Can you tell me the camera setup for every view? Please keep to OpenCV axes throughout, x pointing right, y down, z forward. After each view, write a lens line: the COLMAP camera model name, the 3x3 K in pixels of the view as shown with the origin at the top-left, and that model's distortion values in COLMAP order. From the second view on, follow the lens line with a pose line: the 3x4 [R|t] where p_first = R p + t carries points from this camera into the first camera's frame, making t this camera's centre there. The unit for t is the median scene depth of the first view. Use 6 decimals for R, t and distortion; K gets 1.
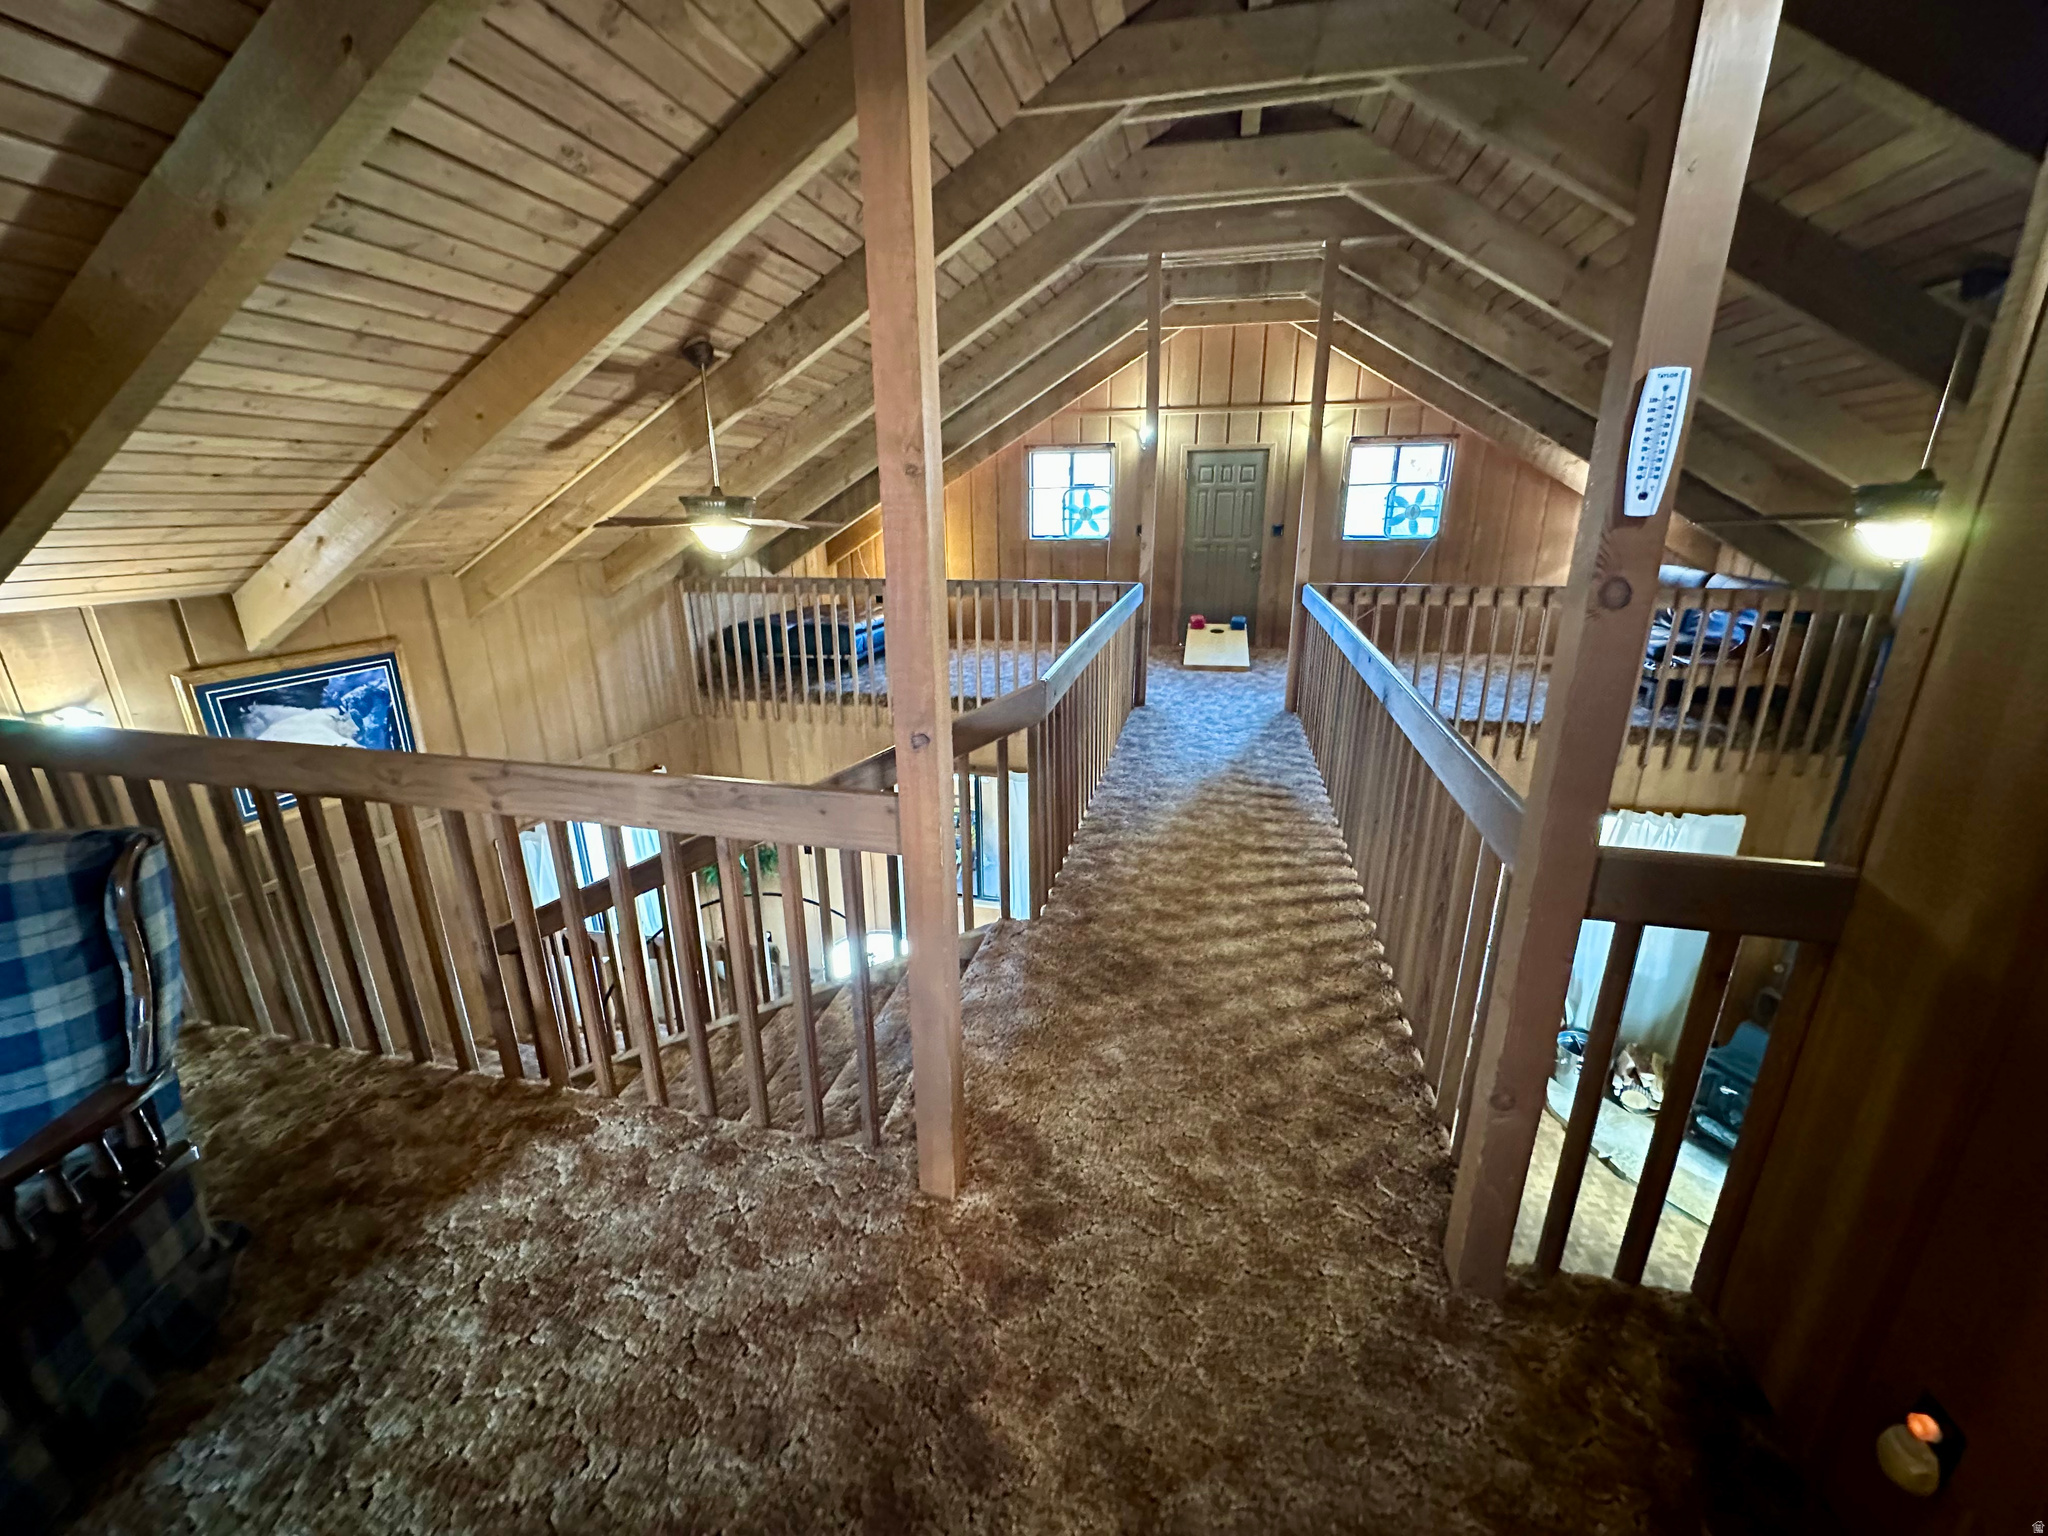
lens RADIAL K [[819.9, 0, 1024.0], [0, 819.9, 768.0], [0, 0, 1]] dist [-0.000419, -0.000029]
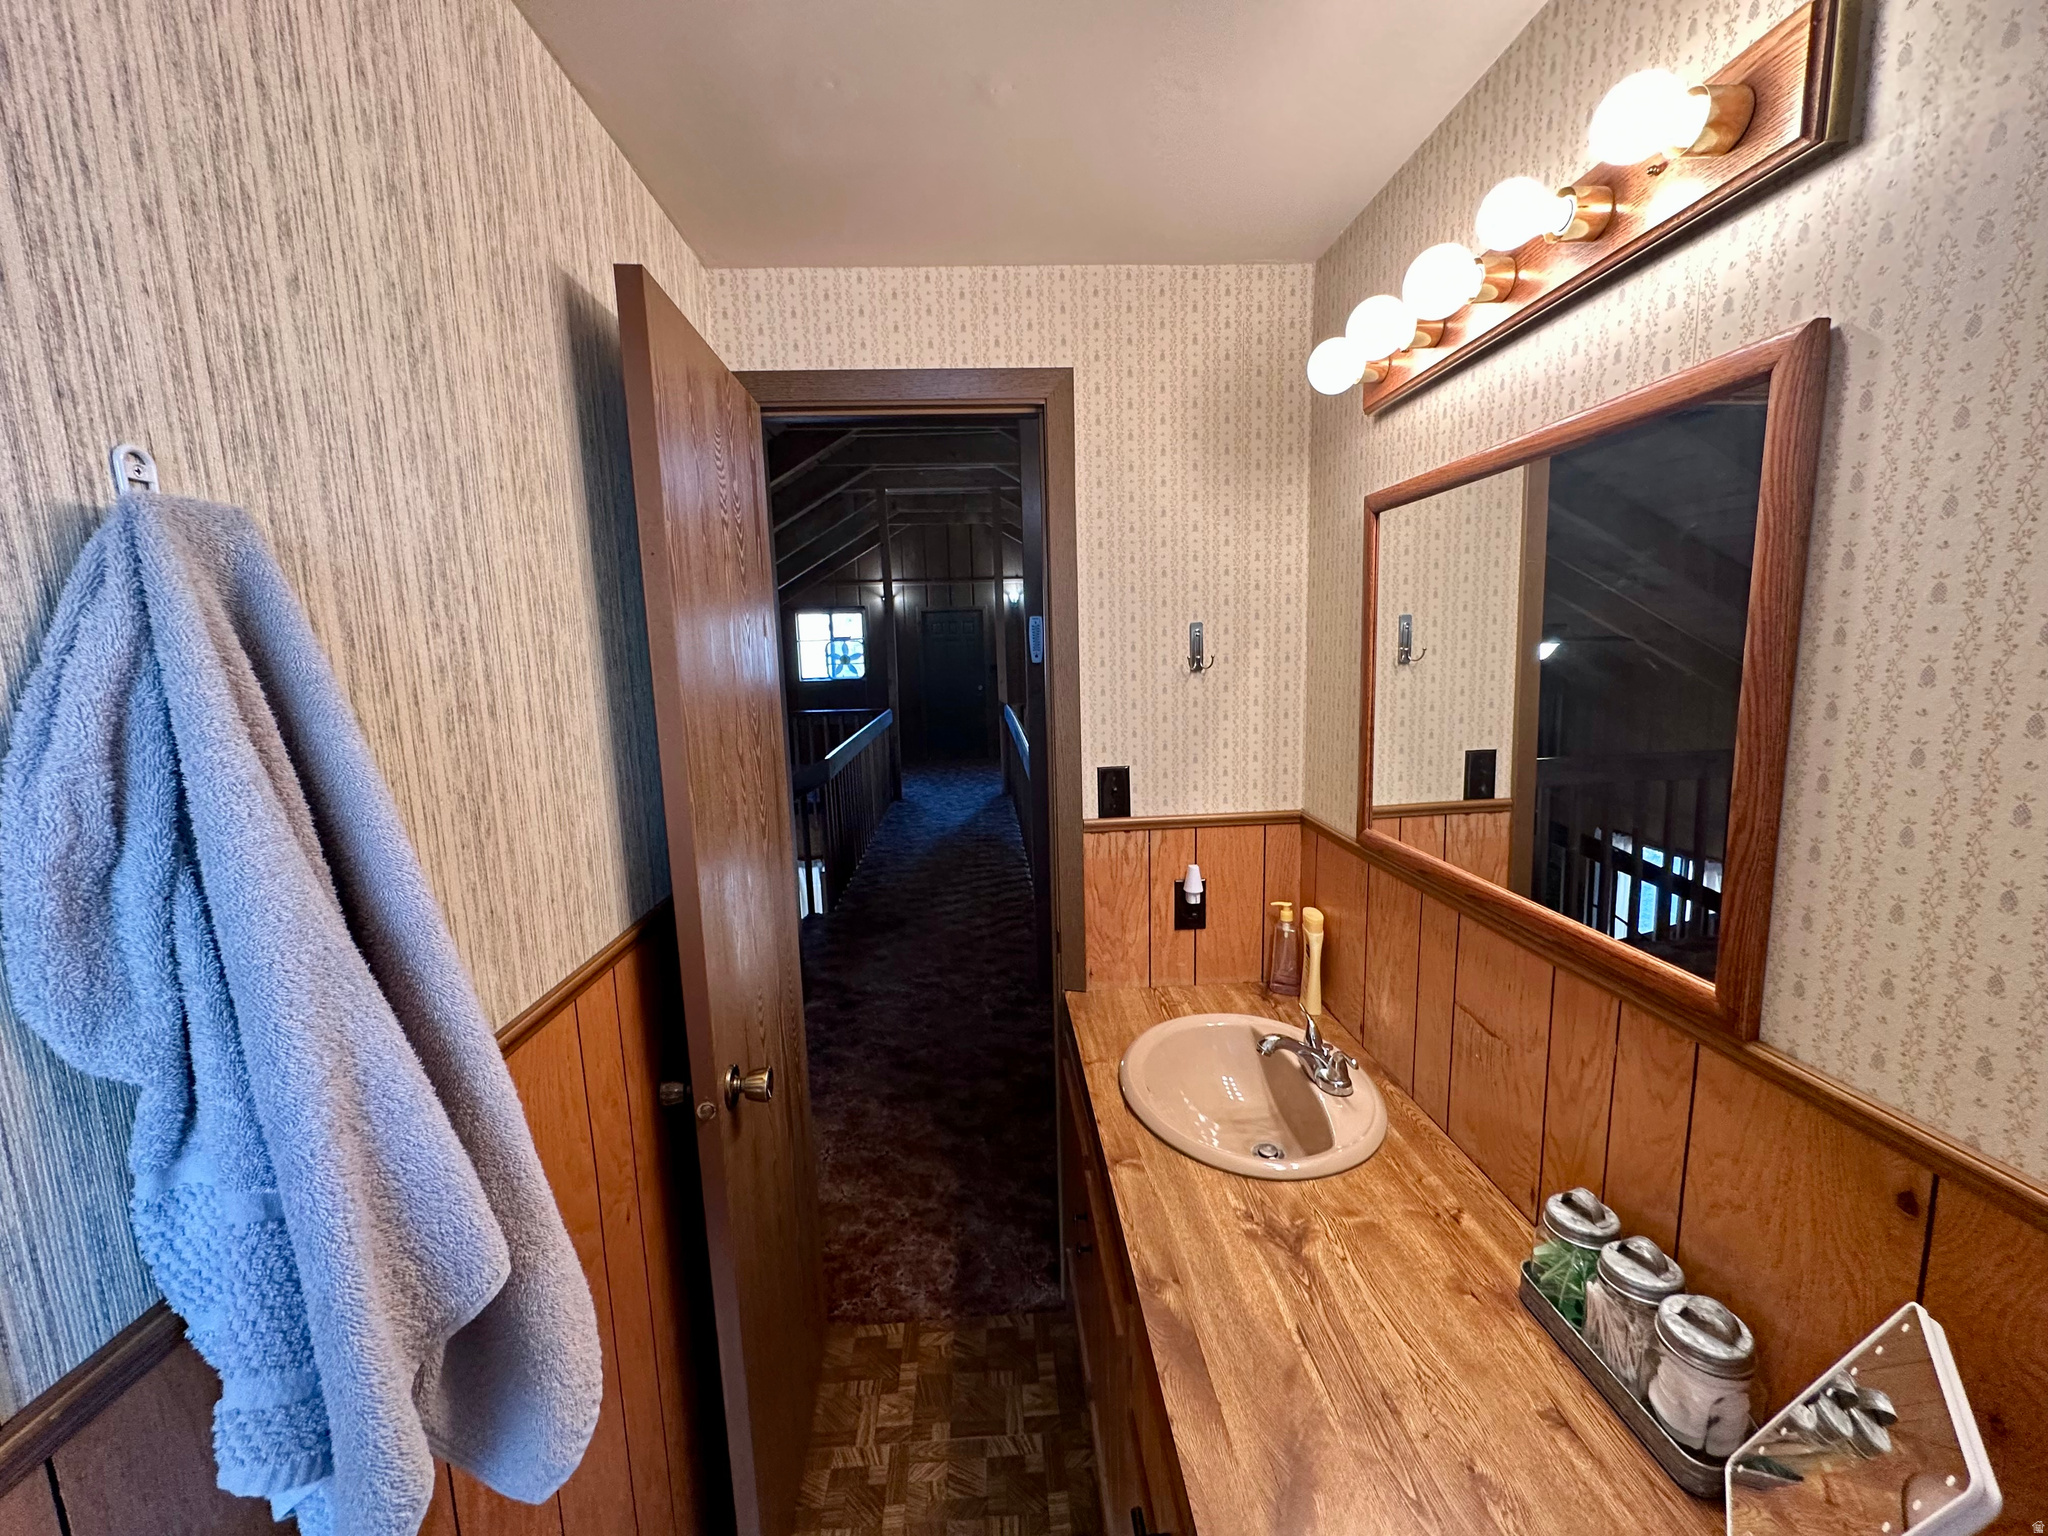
lens RADIAL K [[819.9, 0, 1024.0], [0, 819.9, 768.0], [0, 0, 1]] dist [-0.000419, -0.000029]
pose [[0.959393, -0.059955, 0.275628, -0.020247], [0.104647, 0.983070, -0.150410, 0.080792], [-0.261944, 0.173146, 0.949424, -0.269411]]
